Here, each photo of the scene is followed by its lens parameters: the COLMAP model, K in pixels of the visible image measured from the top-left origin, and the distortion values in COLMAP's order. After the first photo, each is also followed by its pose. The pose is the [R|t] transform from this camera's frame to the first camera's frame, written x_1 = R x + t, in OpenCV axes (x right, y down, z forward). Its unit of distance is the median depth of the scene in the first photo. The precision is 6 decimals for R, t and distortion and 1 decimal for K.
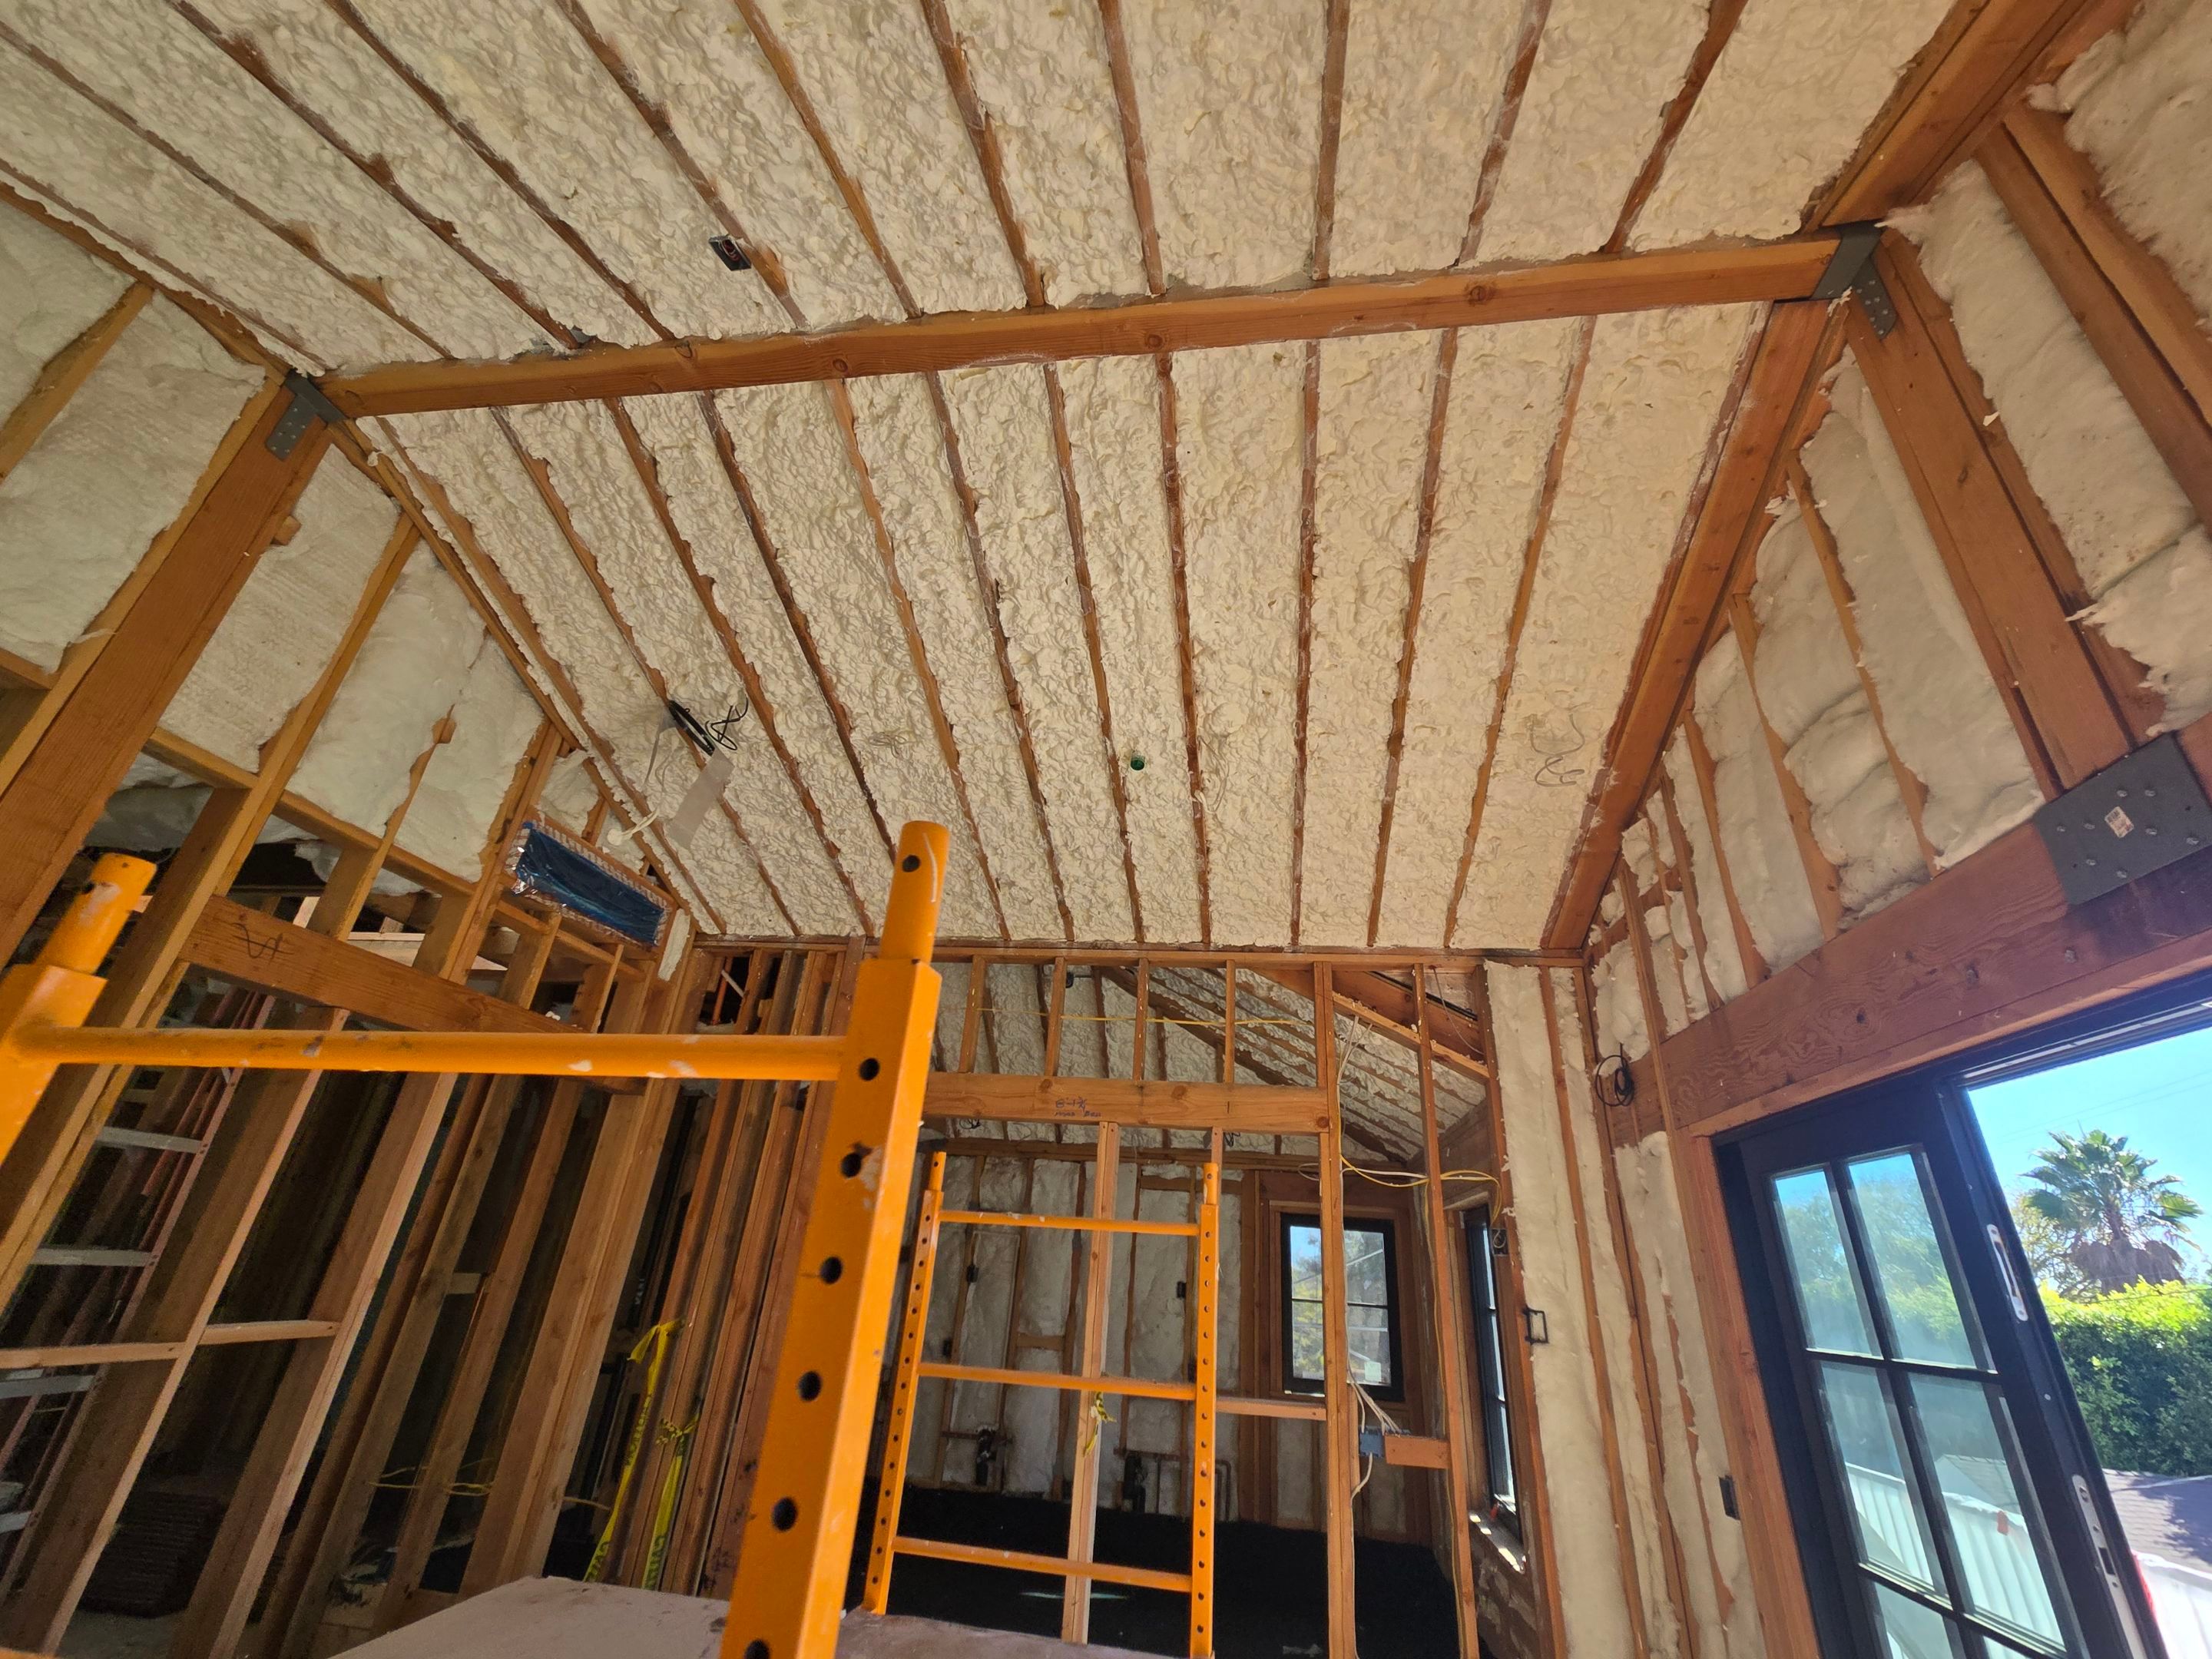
lens RADIAL K [[913.6, 0, 1128.2], [0, 913.6, 817.6], [0, 0, 1]] dist [0.004570, 0.000270]
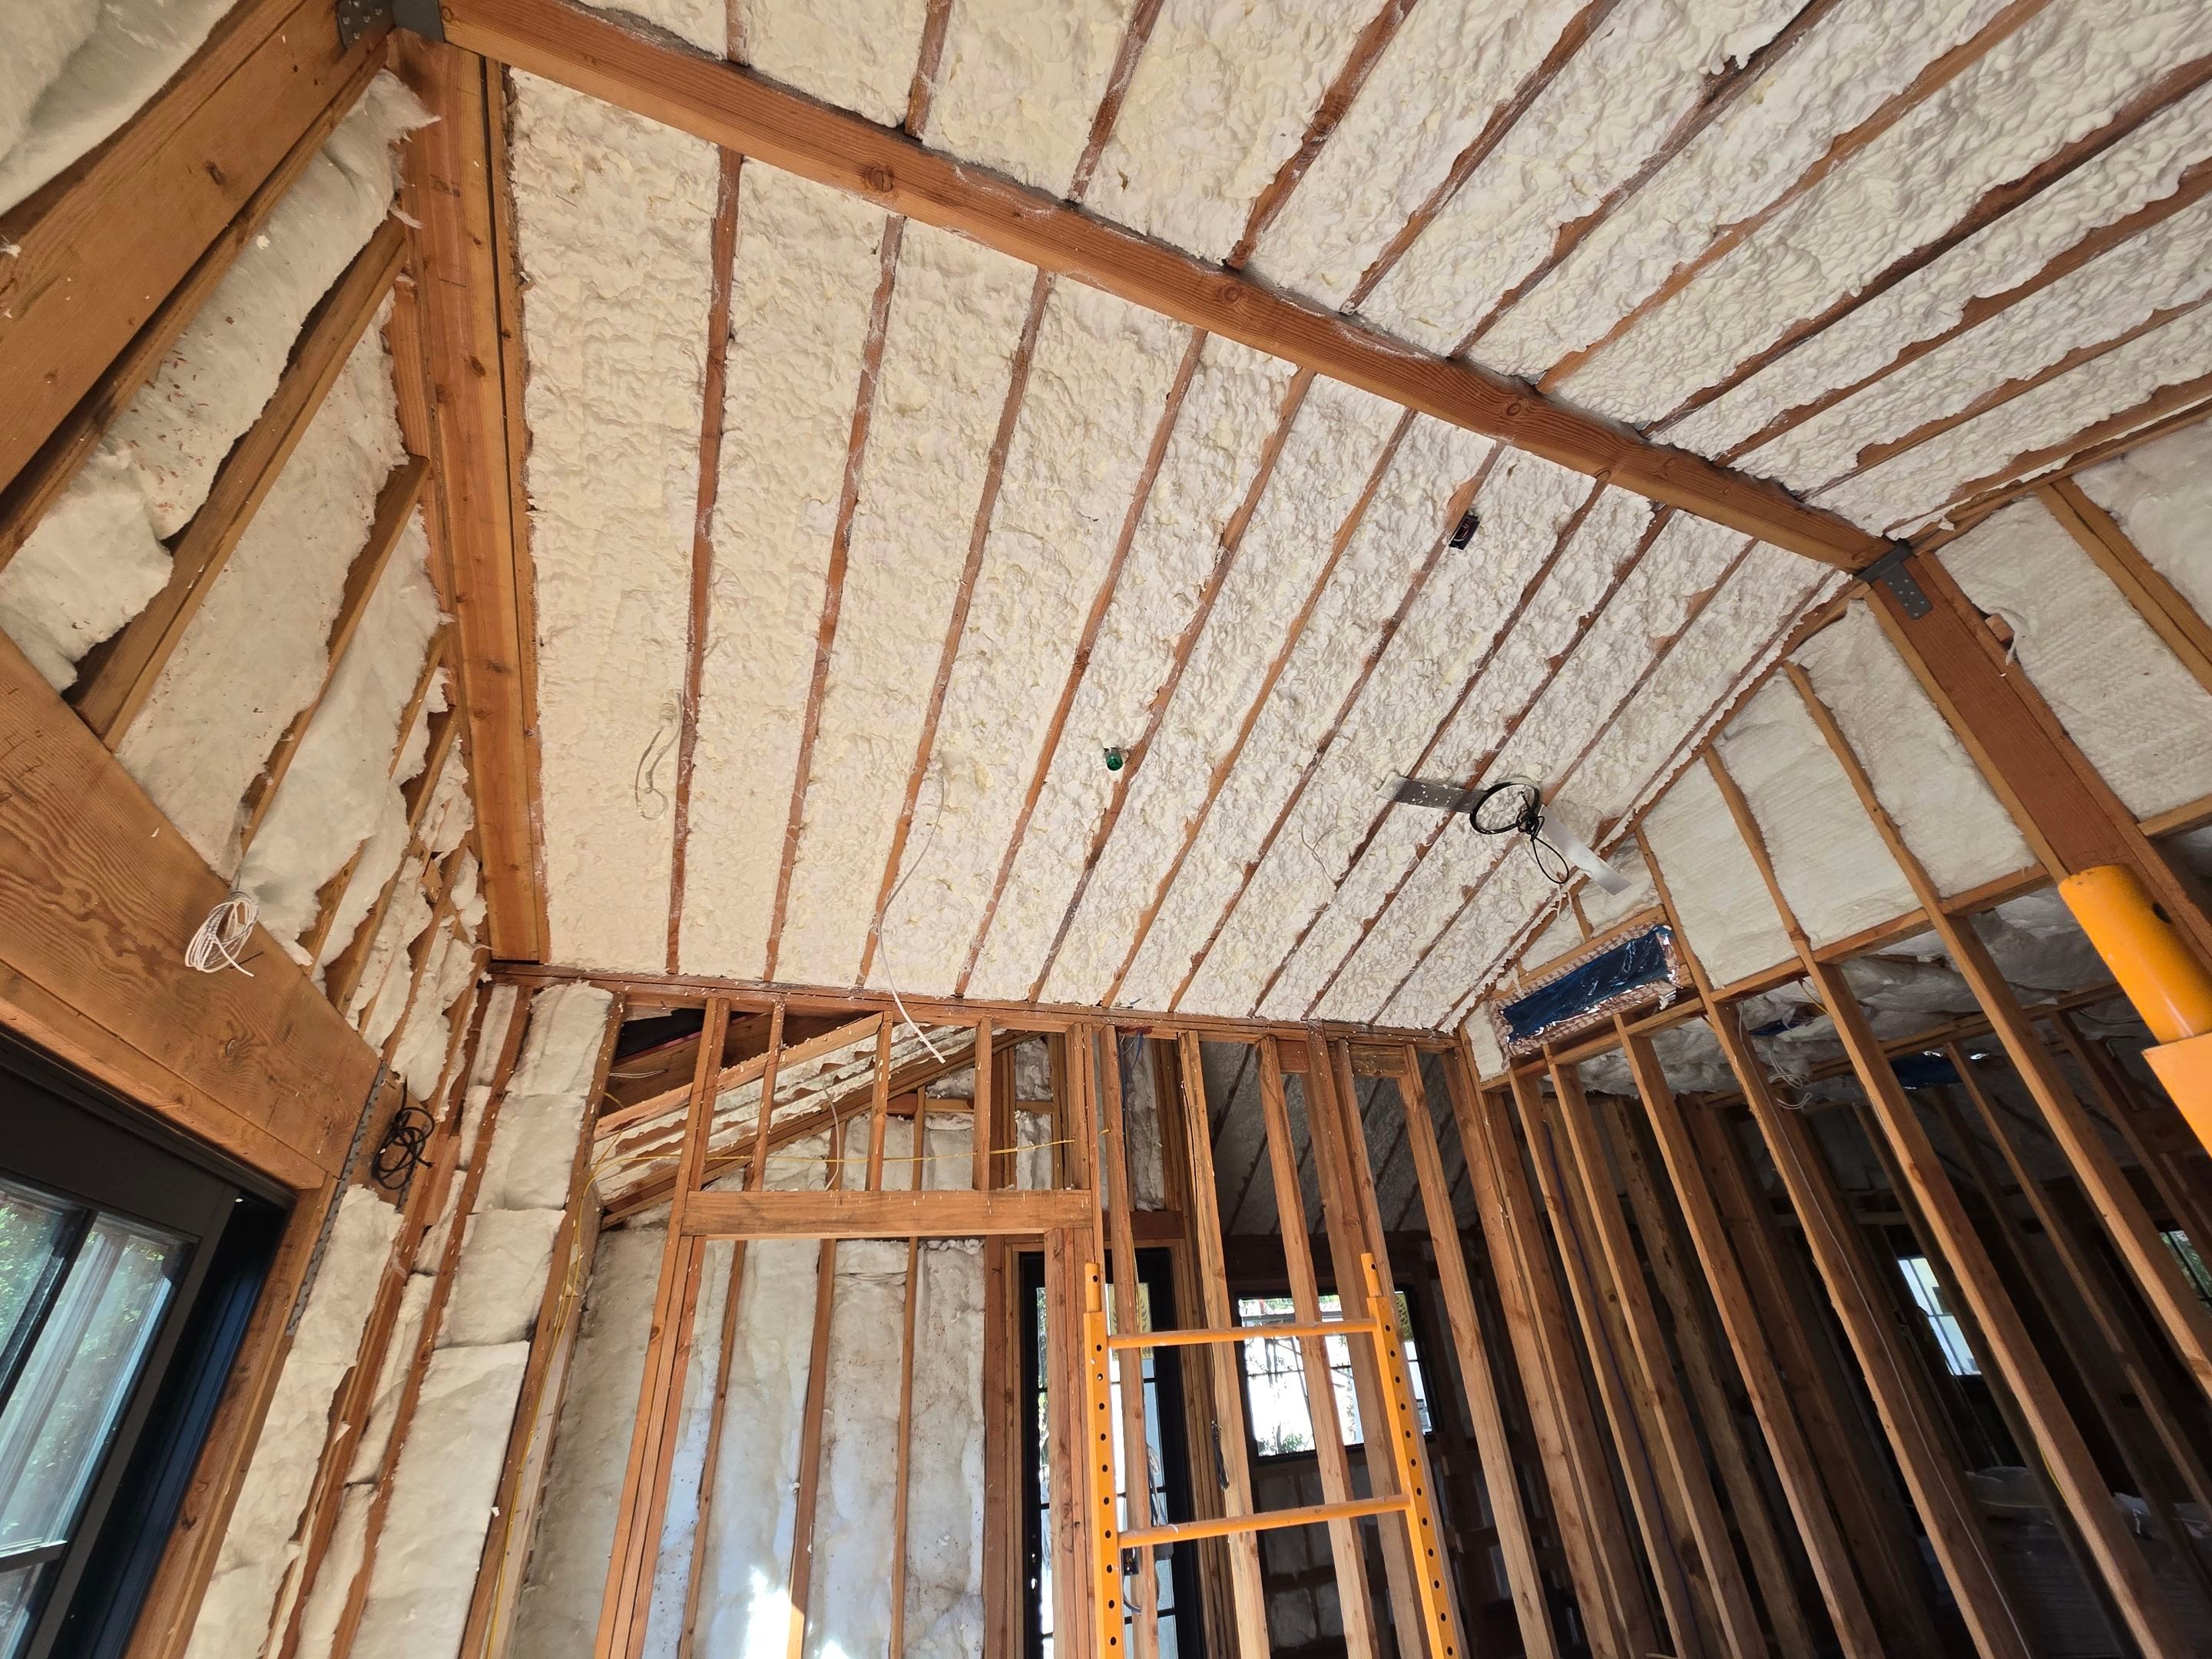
lens RADIAL K [[913.6, 0, 1128.2], [0, 913.6, 817.6], [0, 0, 1]] dist [0.004570, 0.000270]
pose [[-0.867822, -0.264986, -0.420319, 0.388613], [0.226318, 0.542276, -0.809146, 0.506731], [0.442341, -0.797320, -0.410628, 0.977483]]
